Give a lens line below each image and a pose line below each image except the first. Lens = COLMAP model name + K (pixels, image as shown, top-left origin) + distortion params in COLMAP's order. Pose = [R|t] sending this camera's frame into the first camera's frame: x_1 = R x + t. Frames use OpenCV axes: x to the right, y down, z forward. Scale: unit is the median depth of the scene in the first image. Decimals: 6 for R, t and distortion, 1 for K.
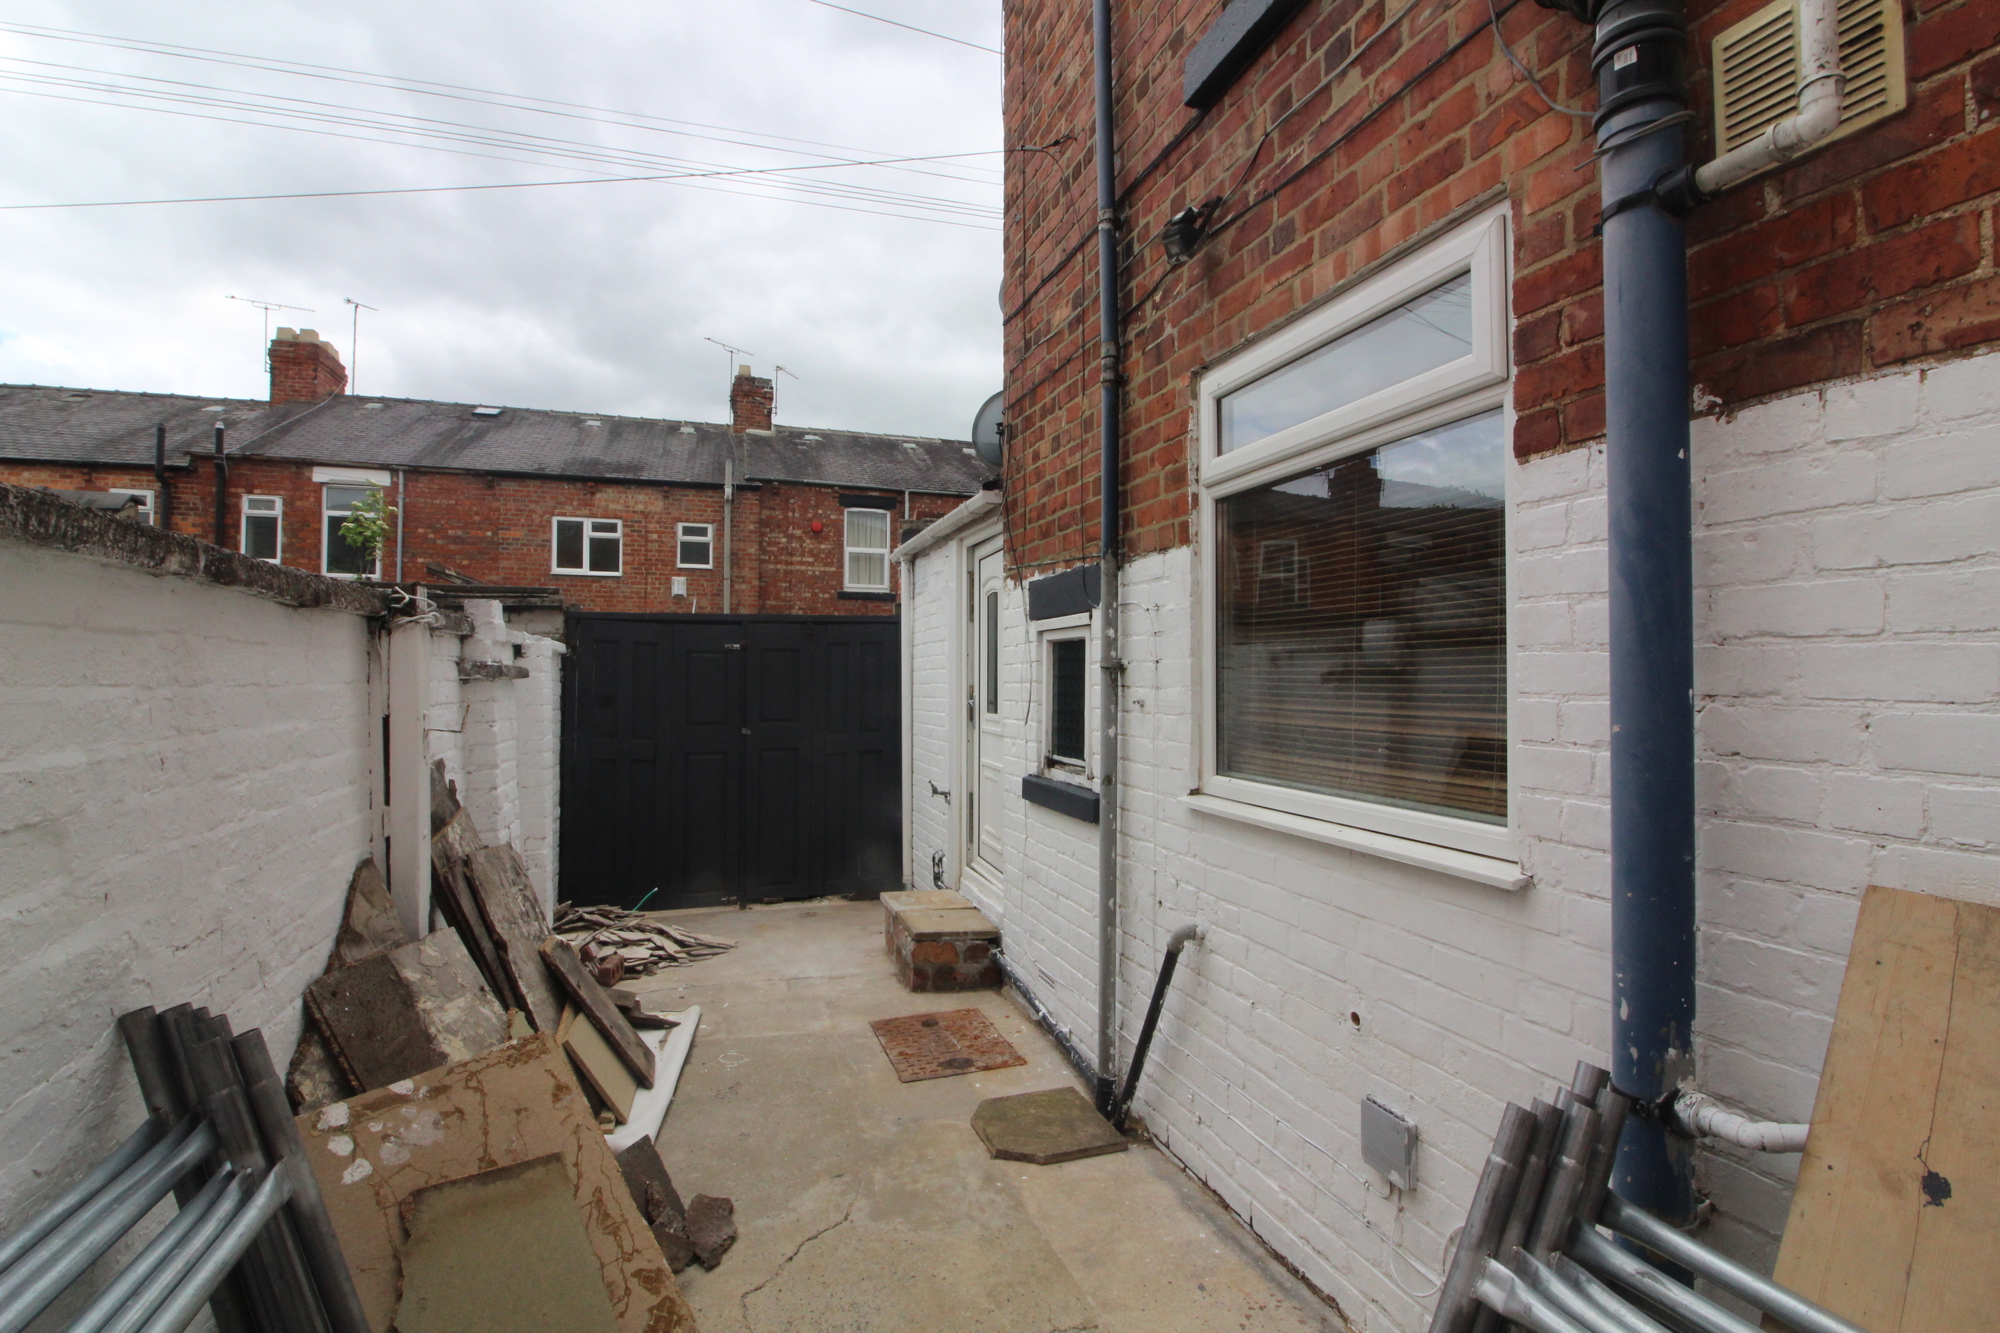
lens RADIAL K [[935.7, 0, 995.0], [0, 935.7, 664.9], [0, 0, 1]] dist [-0.004479, -0.000769]
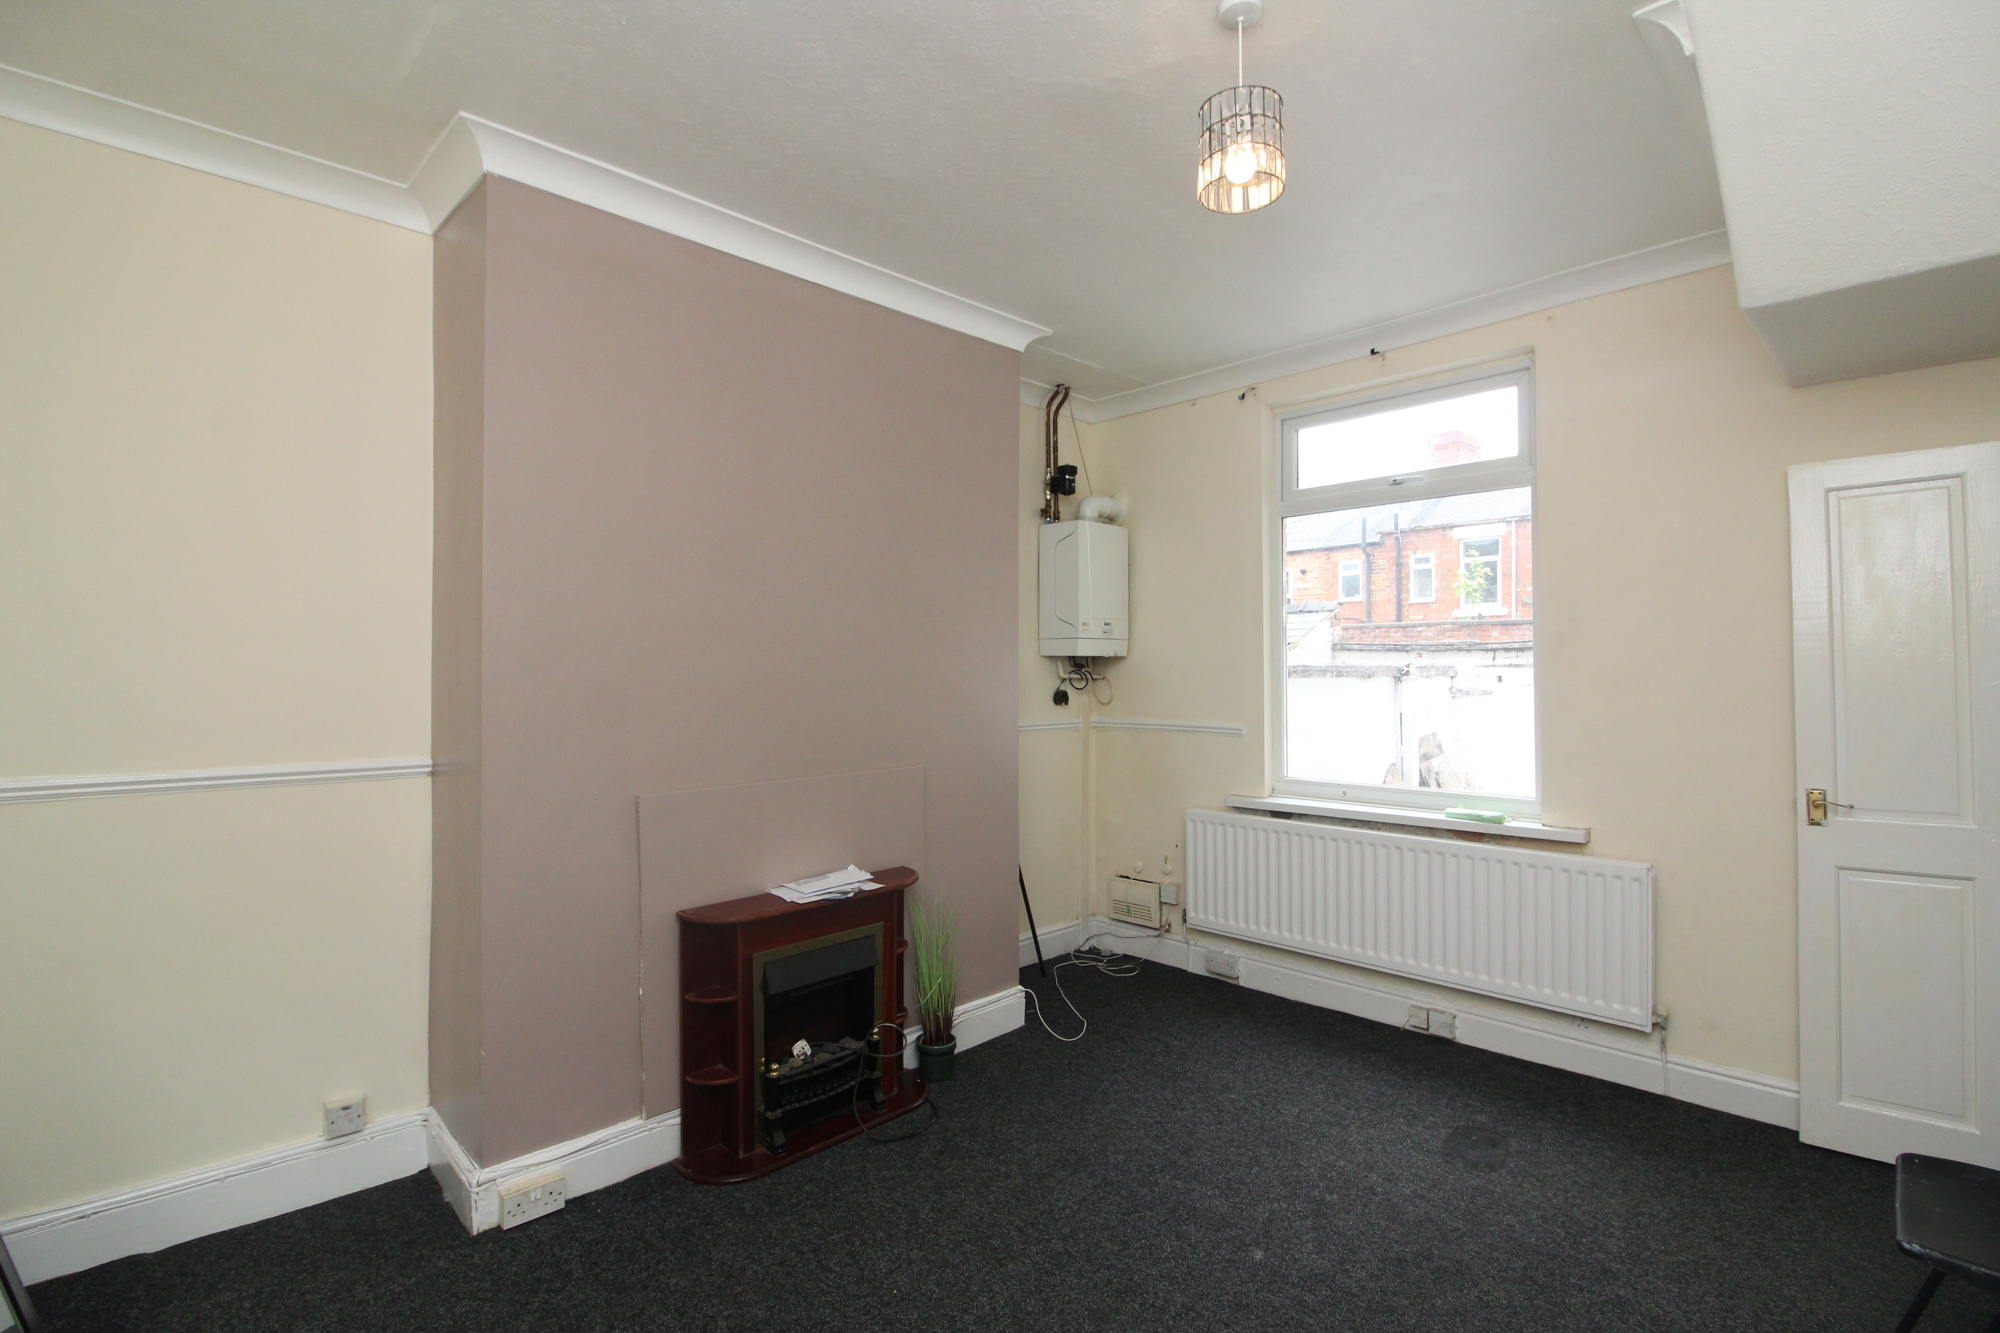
lens RADIAL K [[935.7, 0, 1004.8], [0, 935.7, 666.6], [0, 0, 1]] dist [-0.004479, -0.000769]
pose [[0.442949, -0.013541, -0.896444, 0.198925], [0.015888, 0.999847, -0.007253, -0.012010], [0.896406, -0.011030, 0.443097, -0.193390]]
